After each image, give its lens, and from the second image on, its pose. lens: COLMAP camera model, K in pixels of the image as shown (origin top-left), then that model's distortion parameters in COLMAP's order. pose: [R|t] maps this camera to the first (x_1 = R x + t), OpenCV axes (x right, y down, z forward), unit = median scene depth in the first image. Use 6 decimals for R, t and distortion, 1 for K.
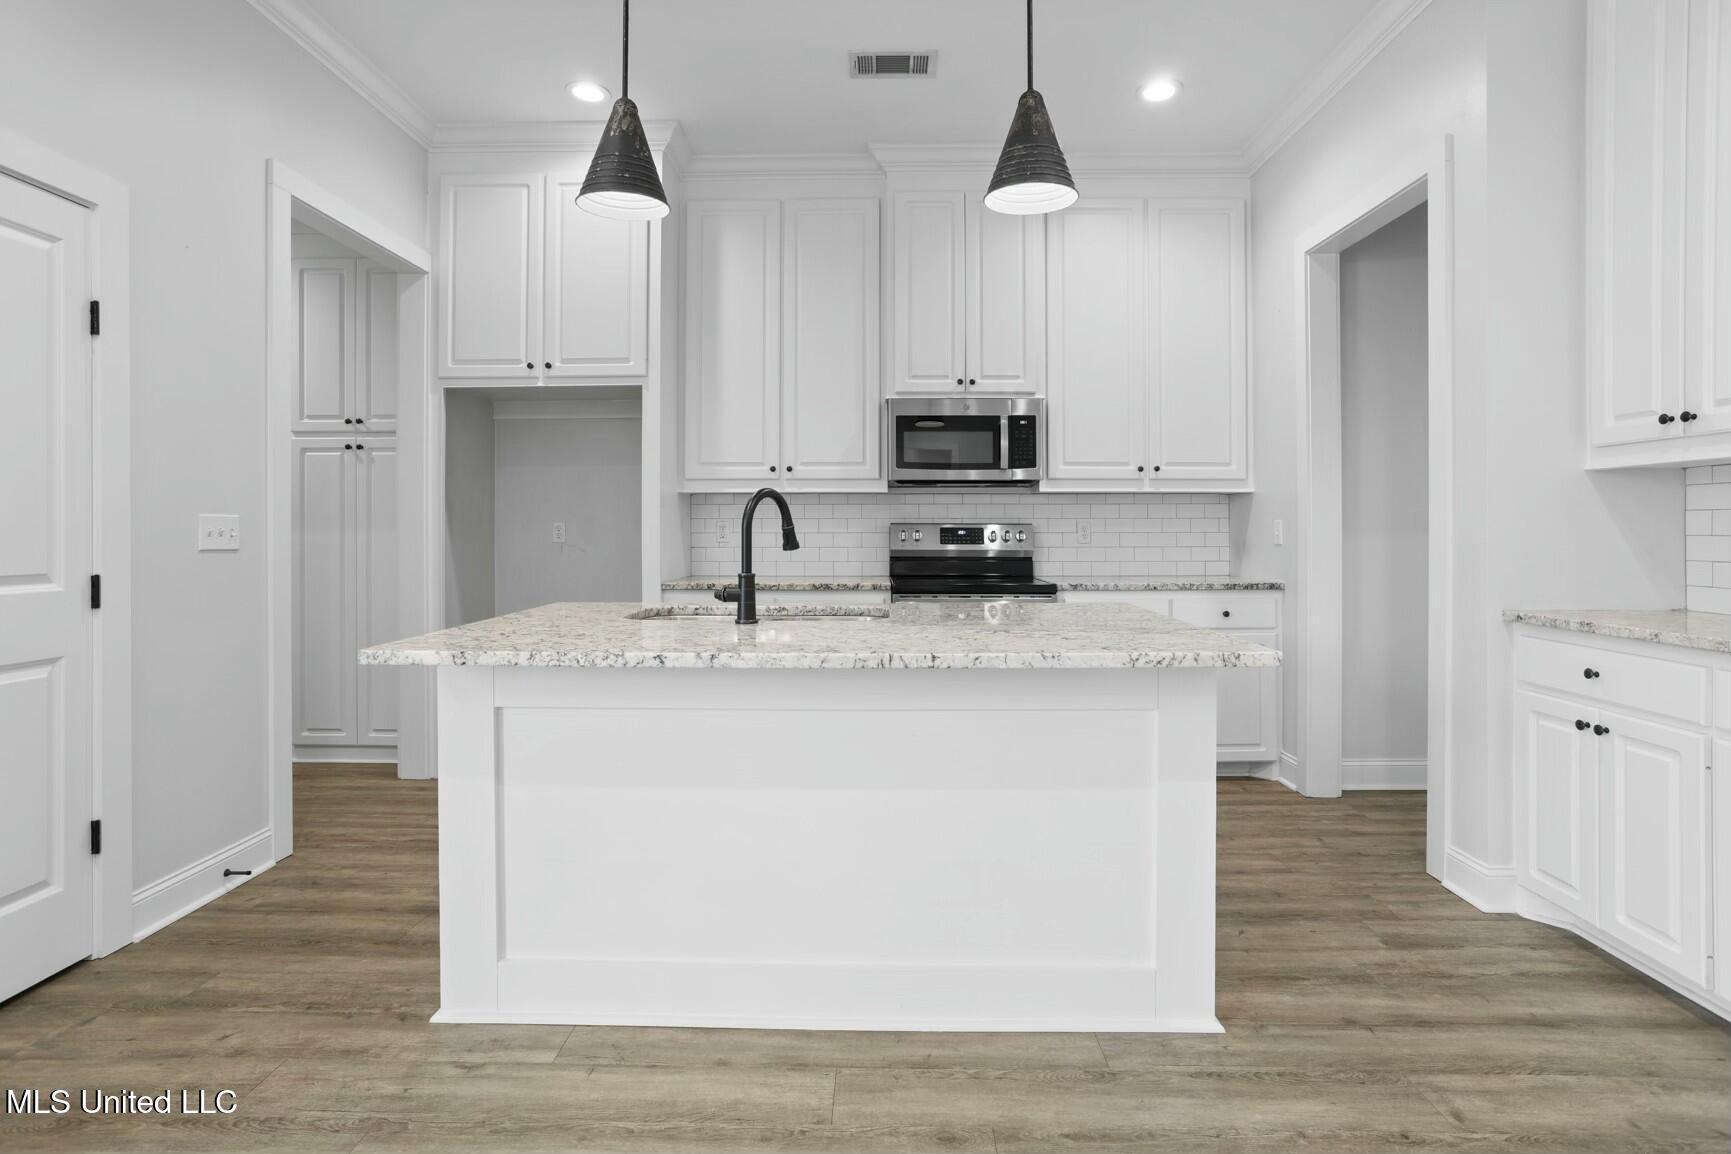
lens RADIAL K [[841.6, 0, 869.7], [0, 841.6, 532.2], [0, 0, 1]] dist [-0.039771, 0.020169]
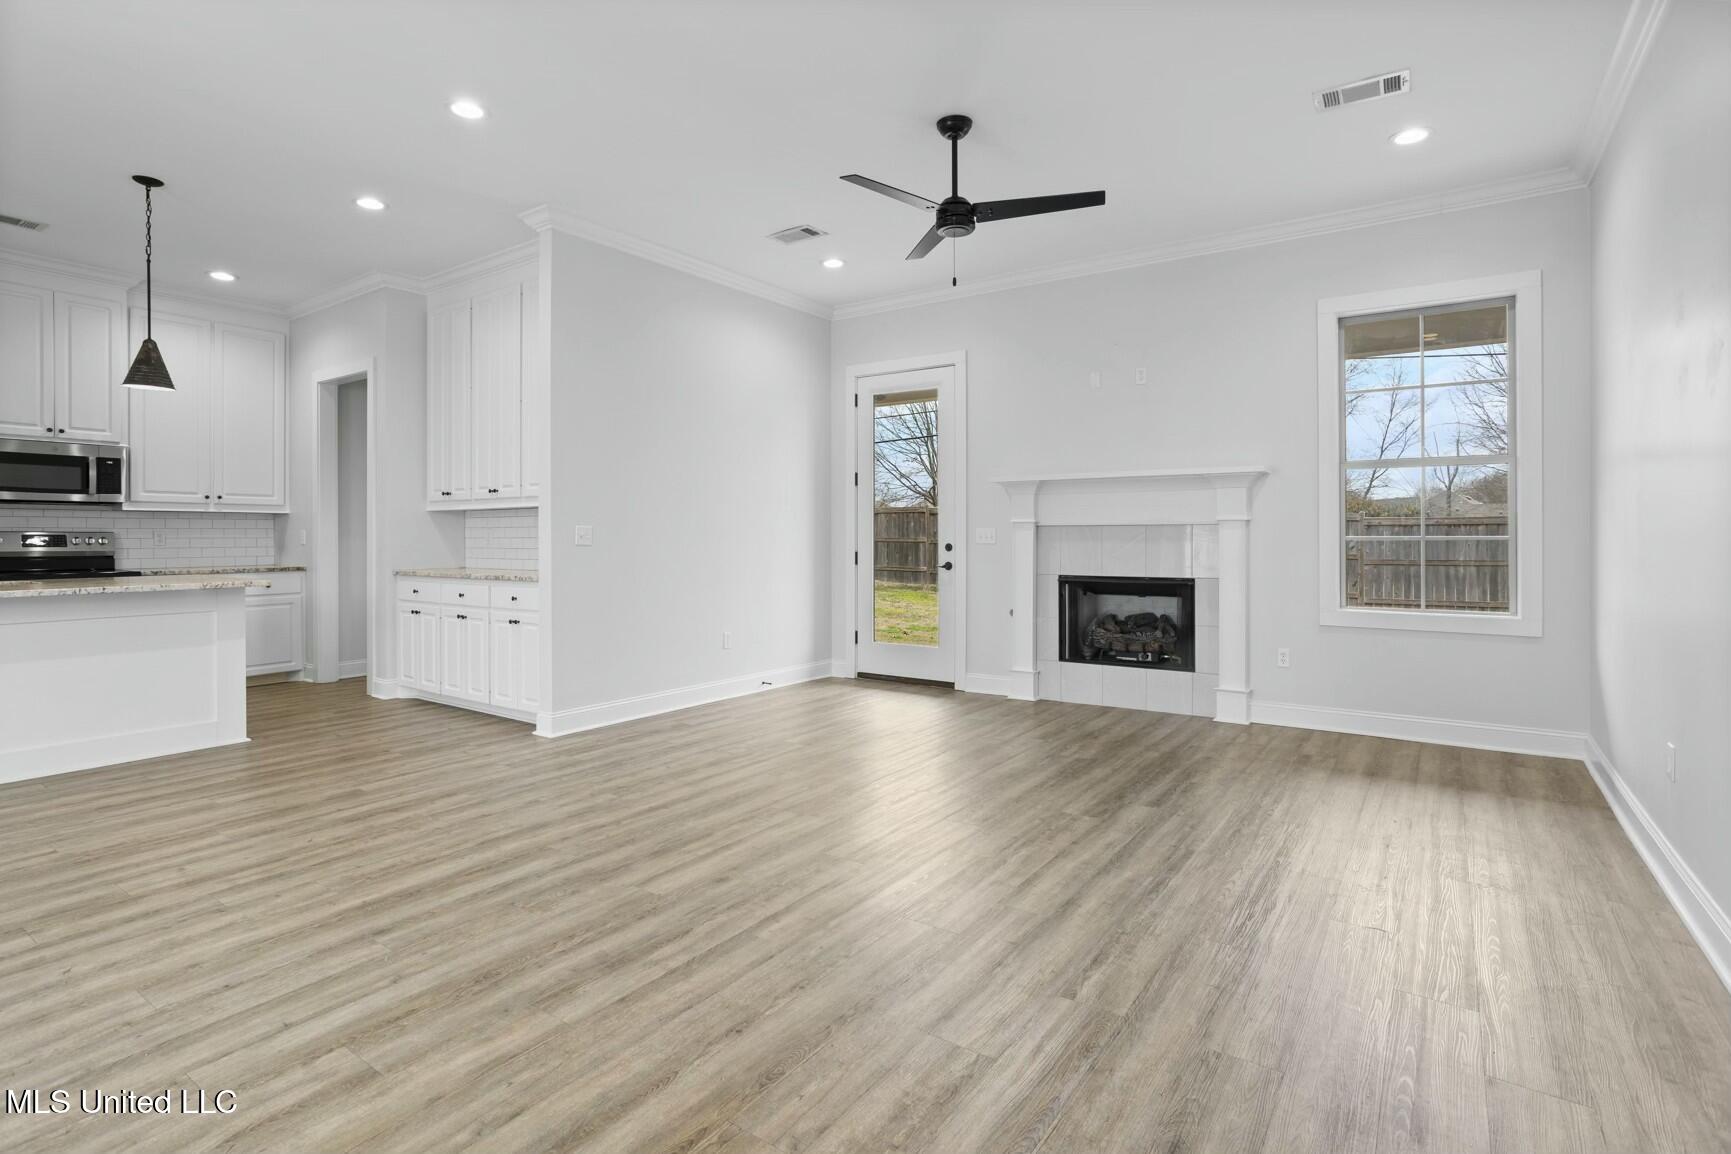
lens RADIAL K [[841.6, 0, 869.7], [0, 841.6, 532.2], [0, 0, 1]] dist [-0.039771, 0.020169]
pose [[0.549676, 0.002007, 0.835375, -0.284491], [0.003973, 0.999980, -0.005017, 0.002171], [-0.835368, 0.006077, 0.549657, -0.875501]]
